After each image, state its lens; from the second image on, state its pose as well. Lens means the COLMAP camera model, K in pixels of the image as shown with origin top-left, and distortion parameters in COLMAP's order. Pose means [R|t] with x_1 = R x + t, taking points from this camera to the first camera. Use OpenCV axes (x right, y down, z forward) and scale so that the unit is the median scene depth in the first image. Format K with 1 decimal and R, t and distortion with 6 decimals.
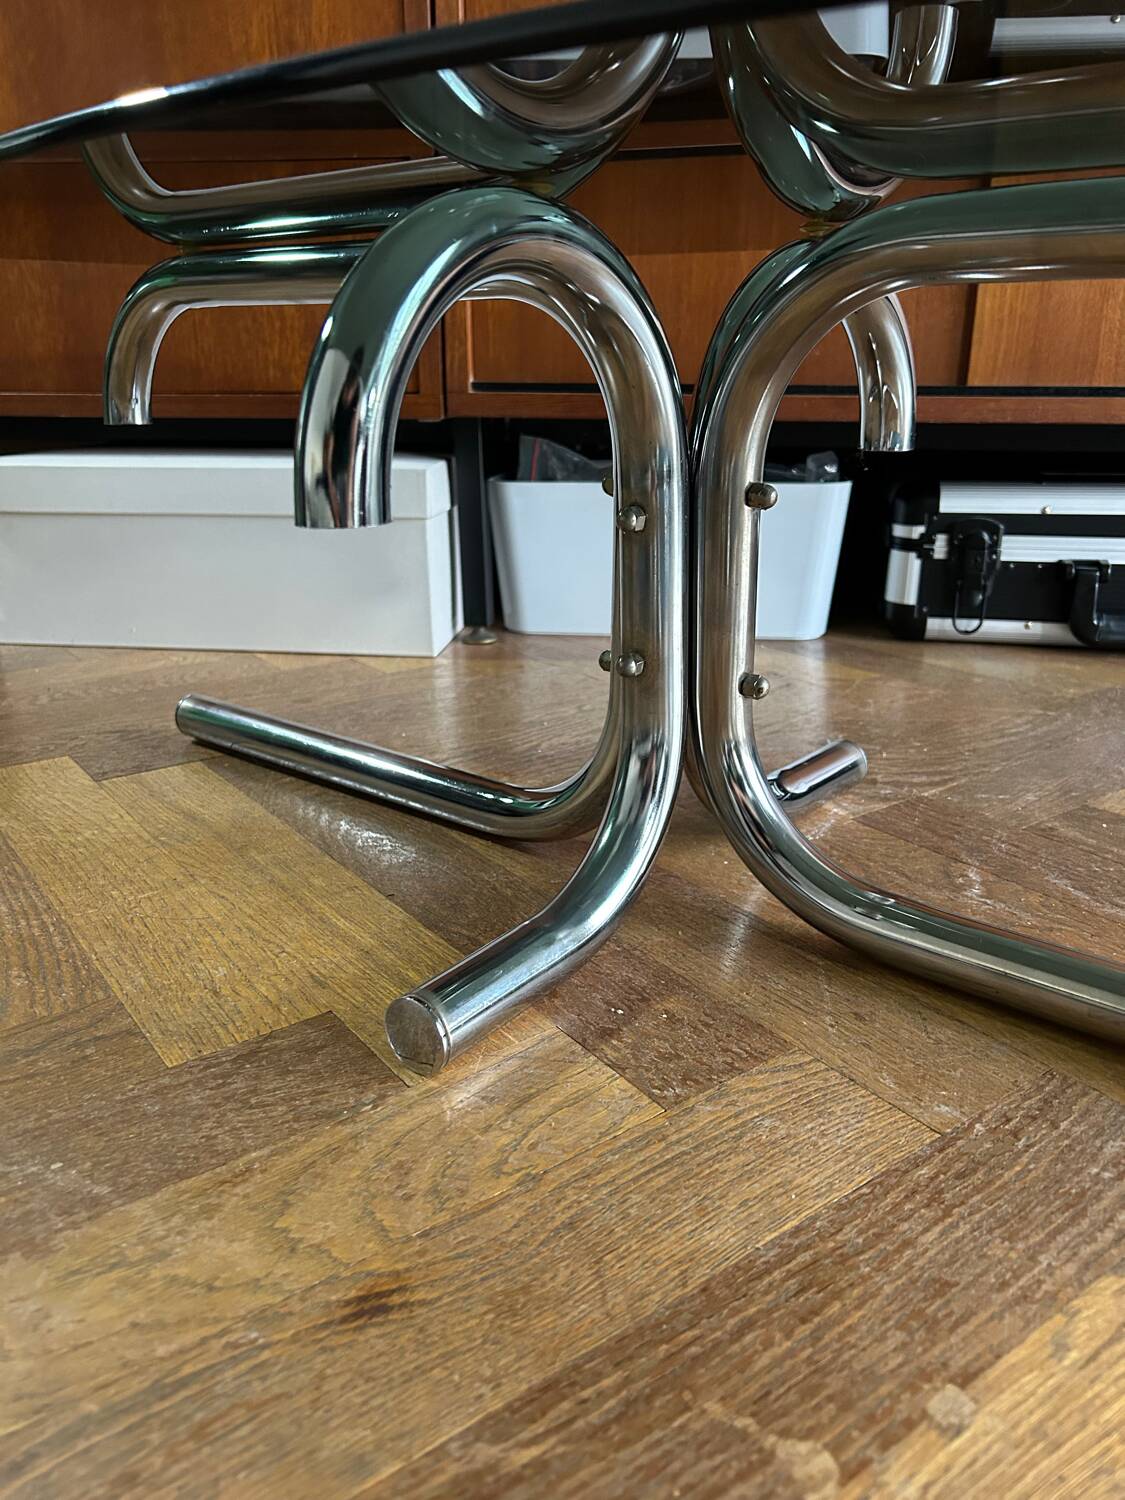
lens RADIAL K [[1134.7, 0, 560.8], [0, 1134.7, 761.6], [0, 0, 1]] dist [0.043237, -0.051986]
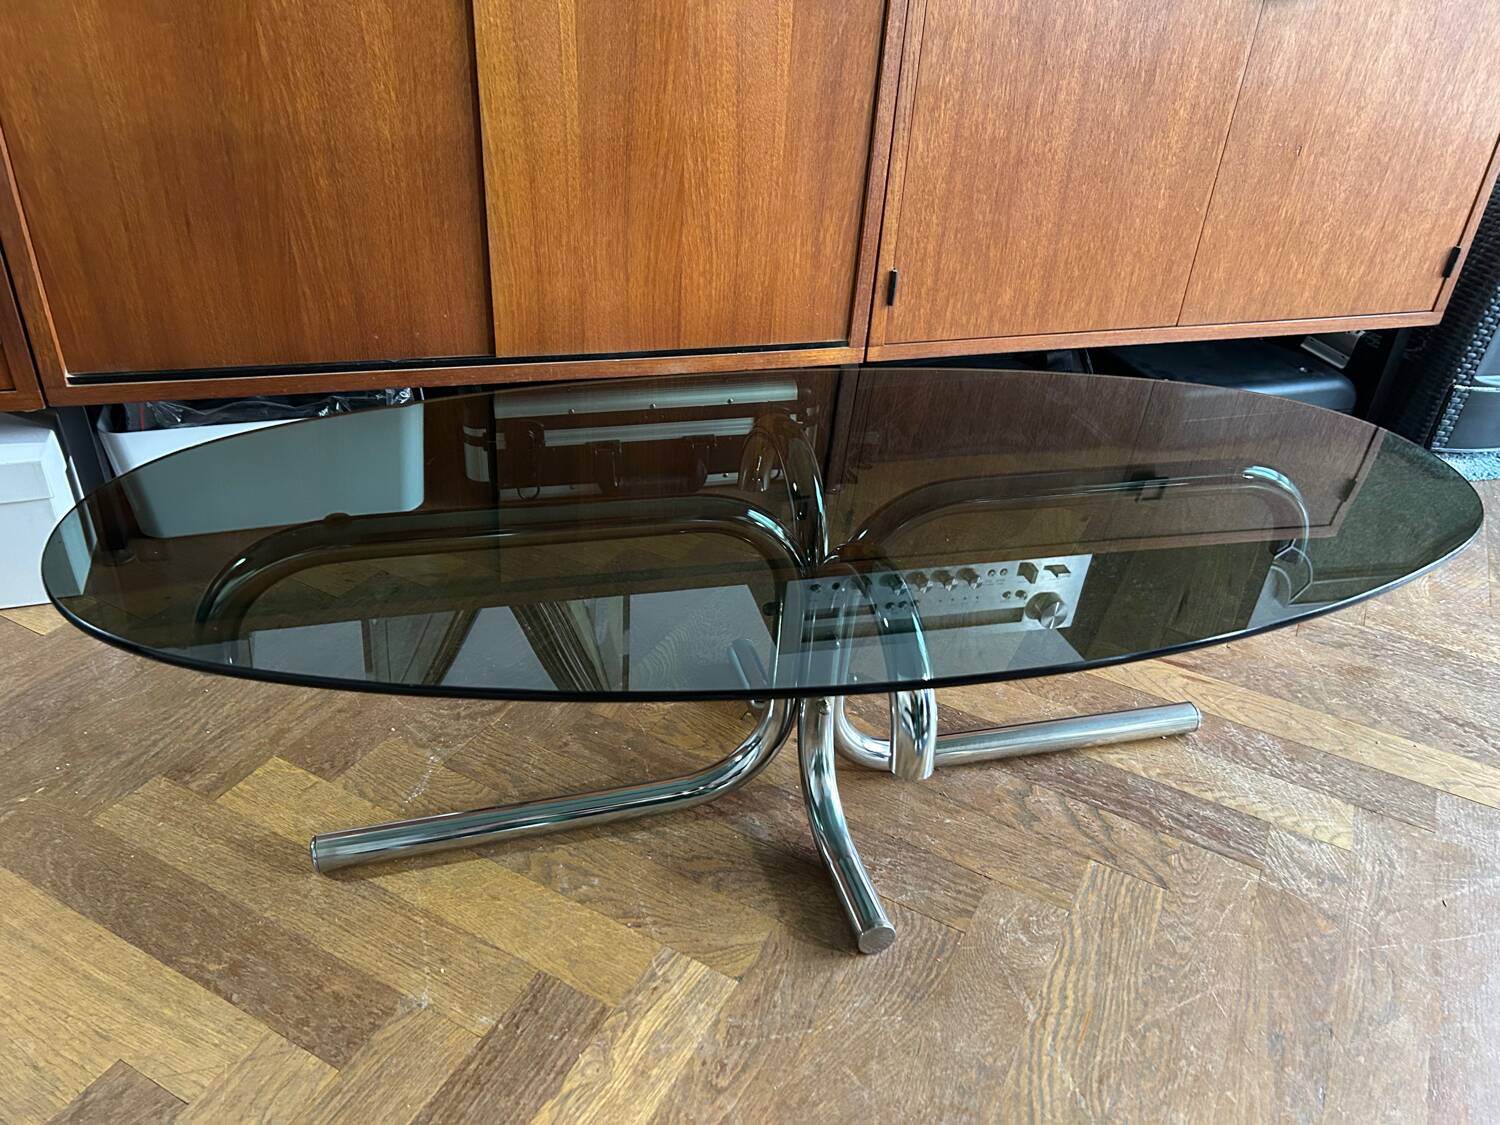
lens RADIAL K [[1134.7, 0, 751.1], [0, 1134.7, 565.6], [0, 0, 1]] dist [0.043237, -0.051986]
pose [[0.897716, -0.187394, 0.398736, 0.073232], [0.087710, 0.962933, 0.255081, -0.652747], [-0.431757, -0.194017, 0.880877, -0.570655]]
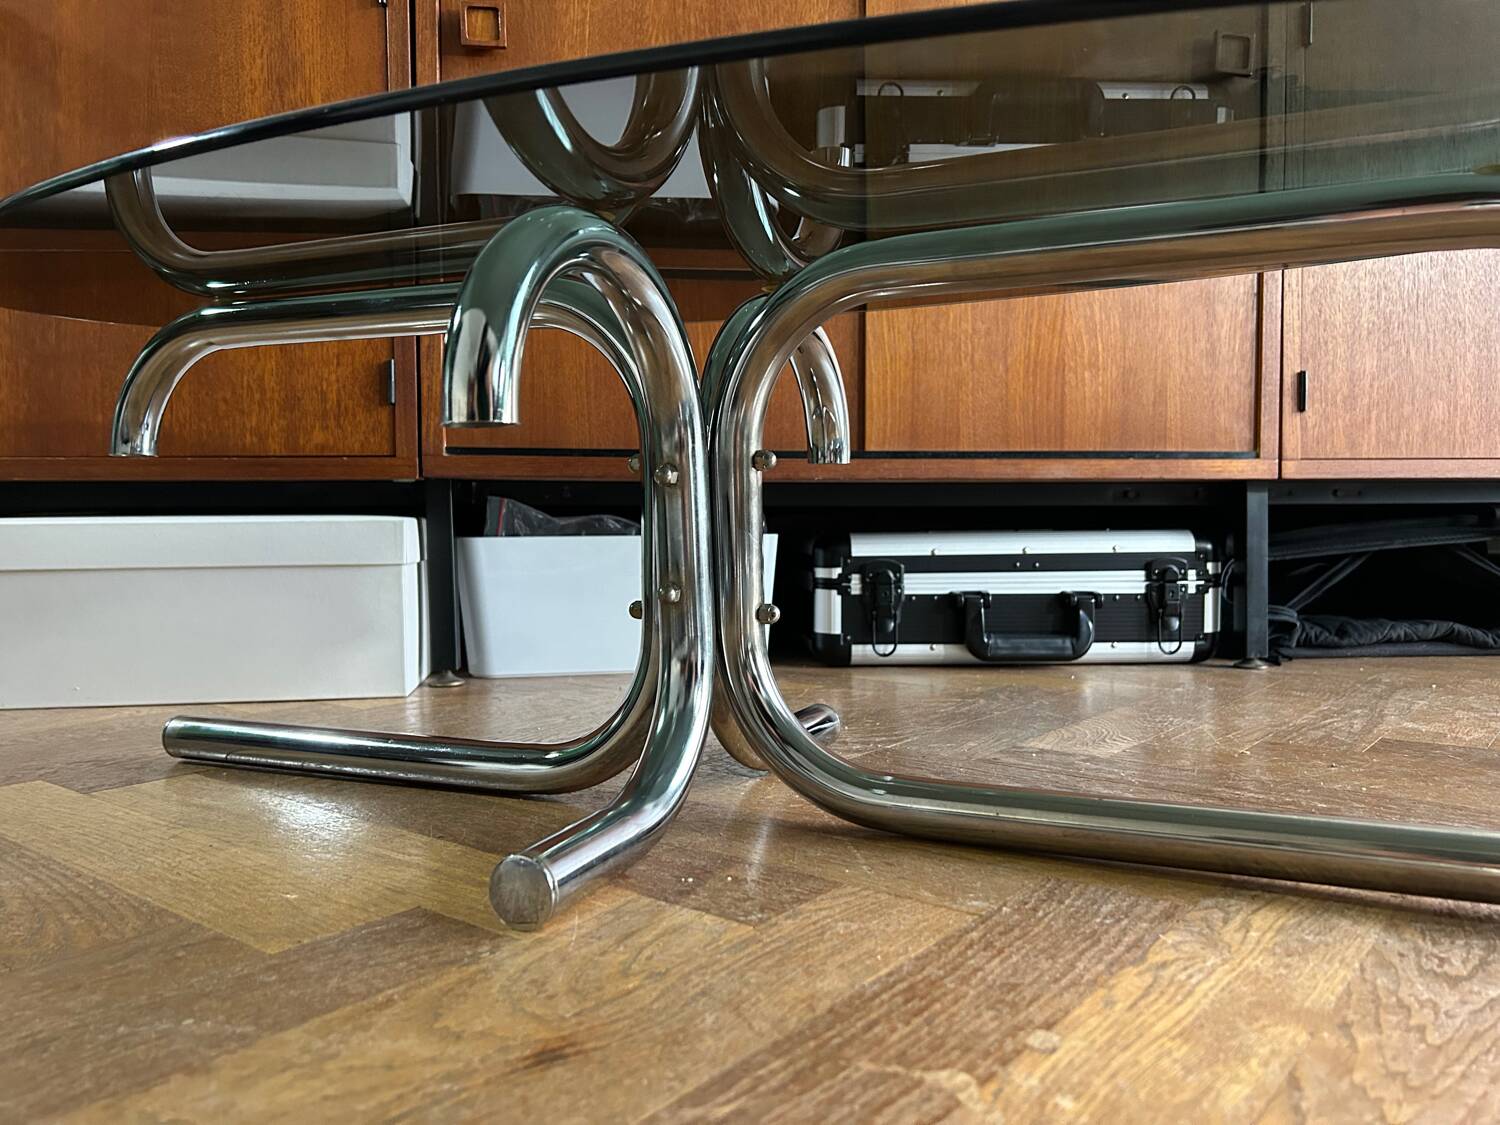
lens RADIAL K [[1134.7, 0, 748.4], [0, 1134.7, 559.8], [0, 0, 1]] dist [0.043237, -0.051986]
pose [[0.965084, -0.014354, 0.261548, -0.145396], [0.090525, 0.955252, -0.281599, 0.192314], [-0.245802, 0.295443, 0.923198, -0.115114]]
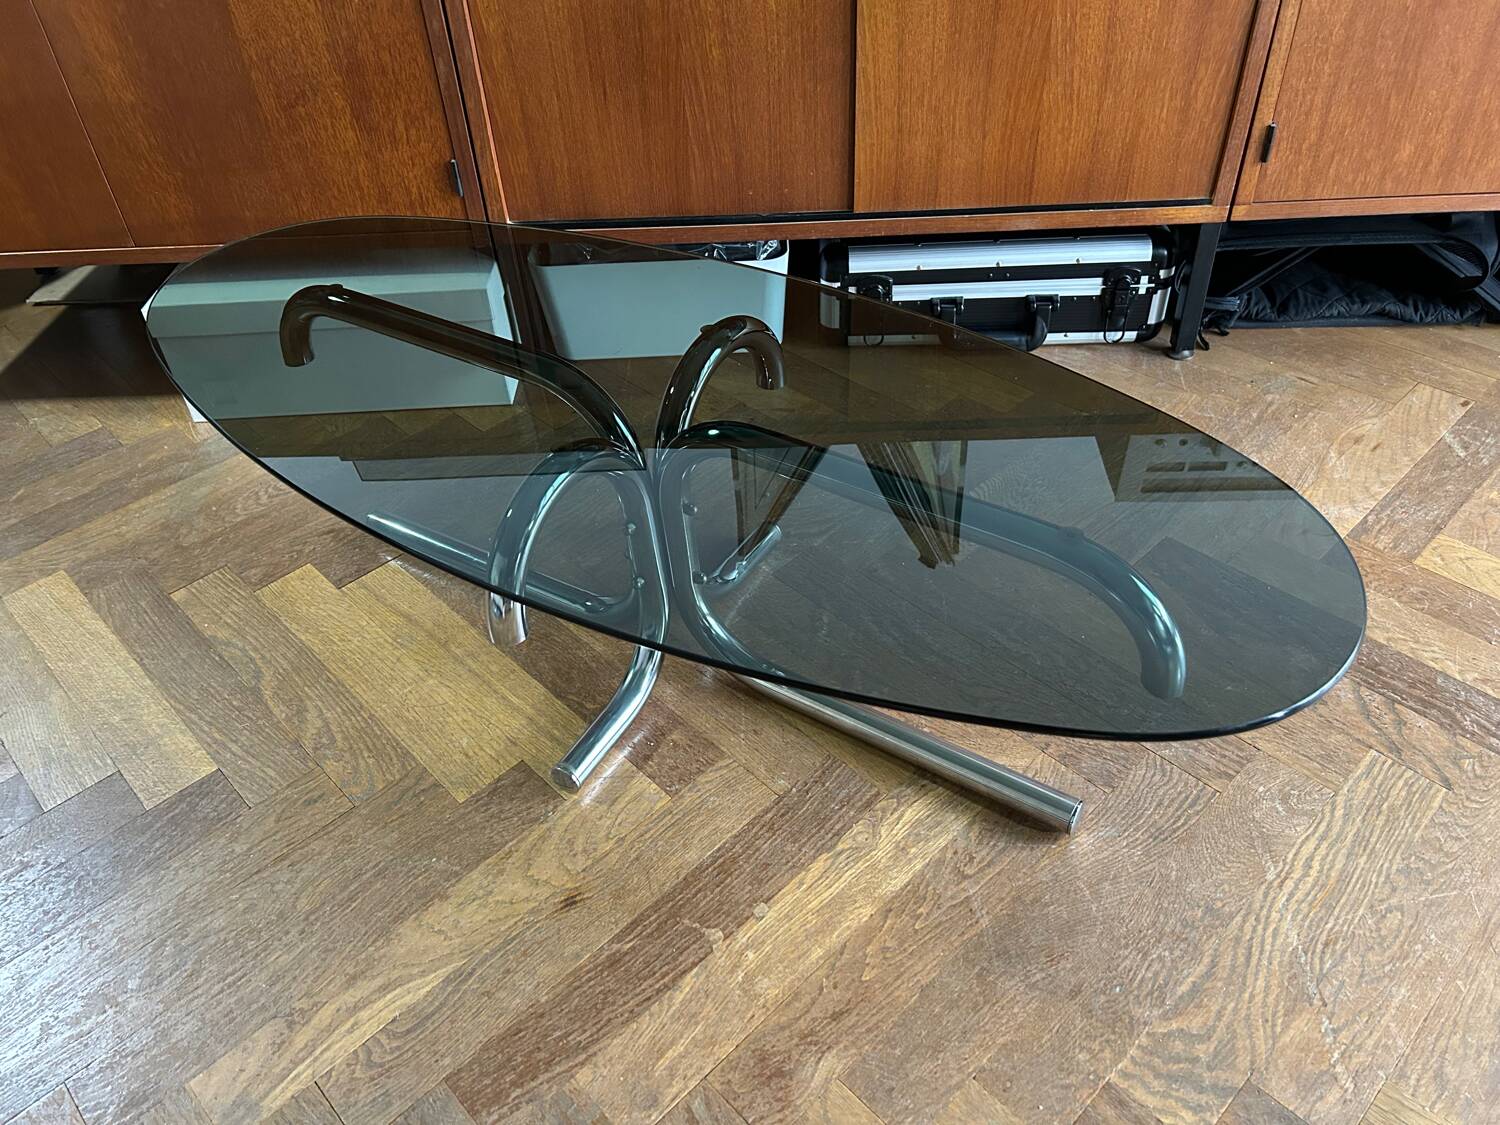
lens RADIAL K [[1134.7, 0, 733.4], [0, 1134.7, 549.4], [0, 0, 1]] dist [0.043237, -0.051986]
pose [[0.990278, -0.125272, 0.060471, 0.099868], [0.095470, 0.928240, 0.359522, -0.746619], [-0.101169, -0.350253, 0.931175, -0.782113]]
